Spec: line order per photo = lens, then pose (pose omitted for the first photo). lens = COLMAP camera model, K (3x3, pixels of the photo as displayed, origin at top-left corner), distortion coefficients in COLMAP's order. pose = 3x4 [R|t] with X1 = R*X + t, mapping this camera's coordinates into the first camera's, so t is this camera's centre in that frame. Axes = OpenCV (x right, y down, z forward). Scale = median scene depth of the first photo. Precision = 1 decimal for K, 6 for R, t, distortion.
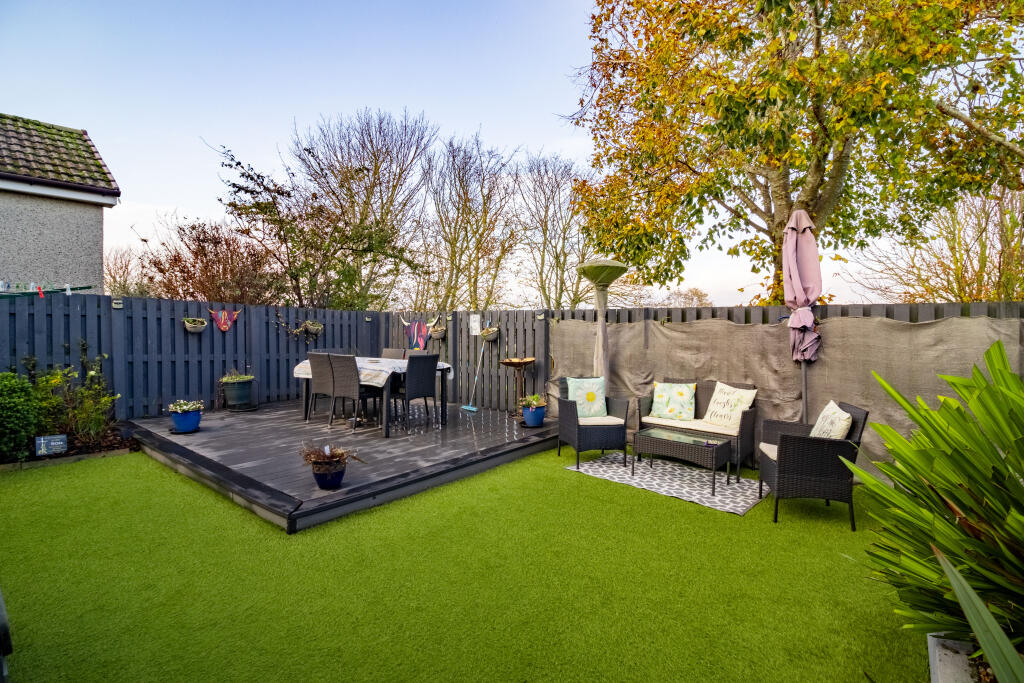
lens RADIAL K [[482.5, 0, 514.7], [0, 482.5, 337.6], [0, 0, 1]] dist [0.003195, 0.001490]
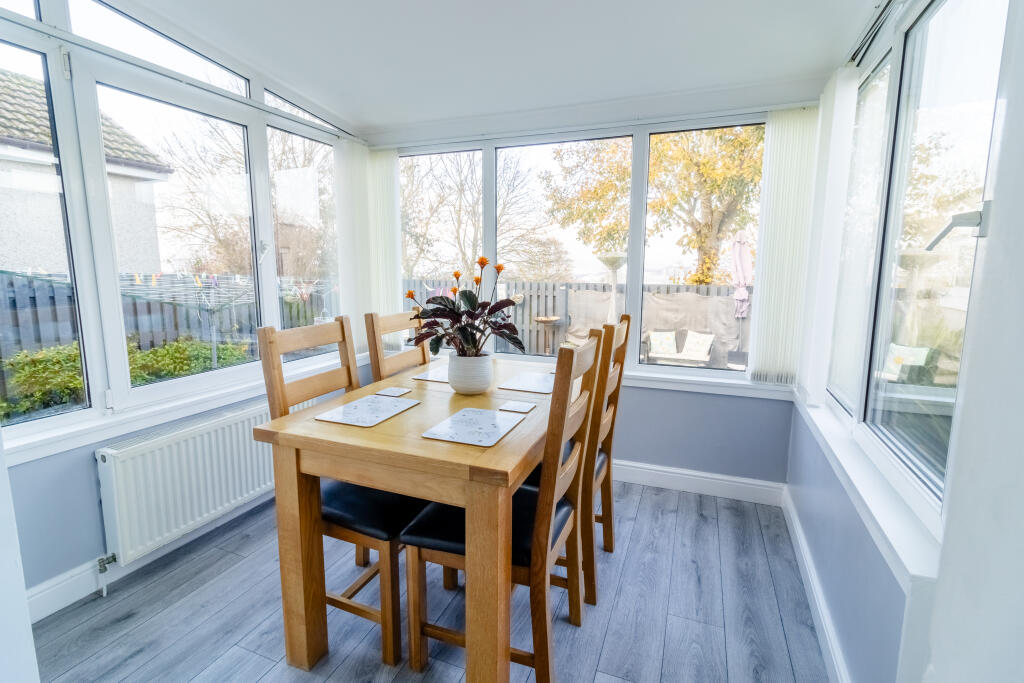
lens RADIAL K [[482.5, 0, 508.7], [0, 482.5, 338.0], [0, 0, 1]] dist [0.003195, 0.001490]
pose [[0.958307, -0.039385, 0.283012, -0.626727], [0.006814, 0.993323, 0.115162, -0.075443], [-0.285658, -0.108433, 0.952177, -0.397596]]
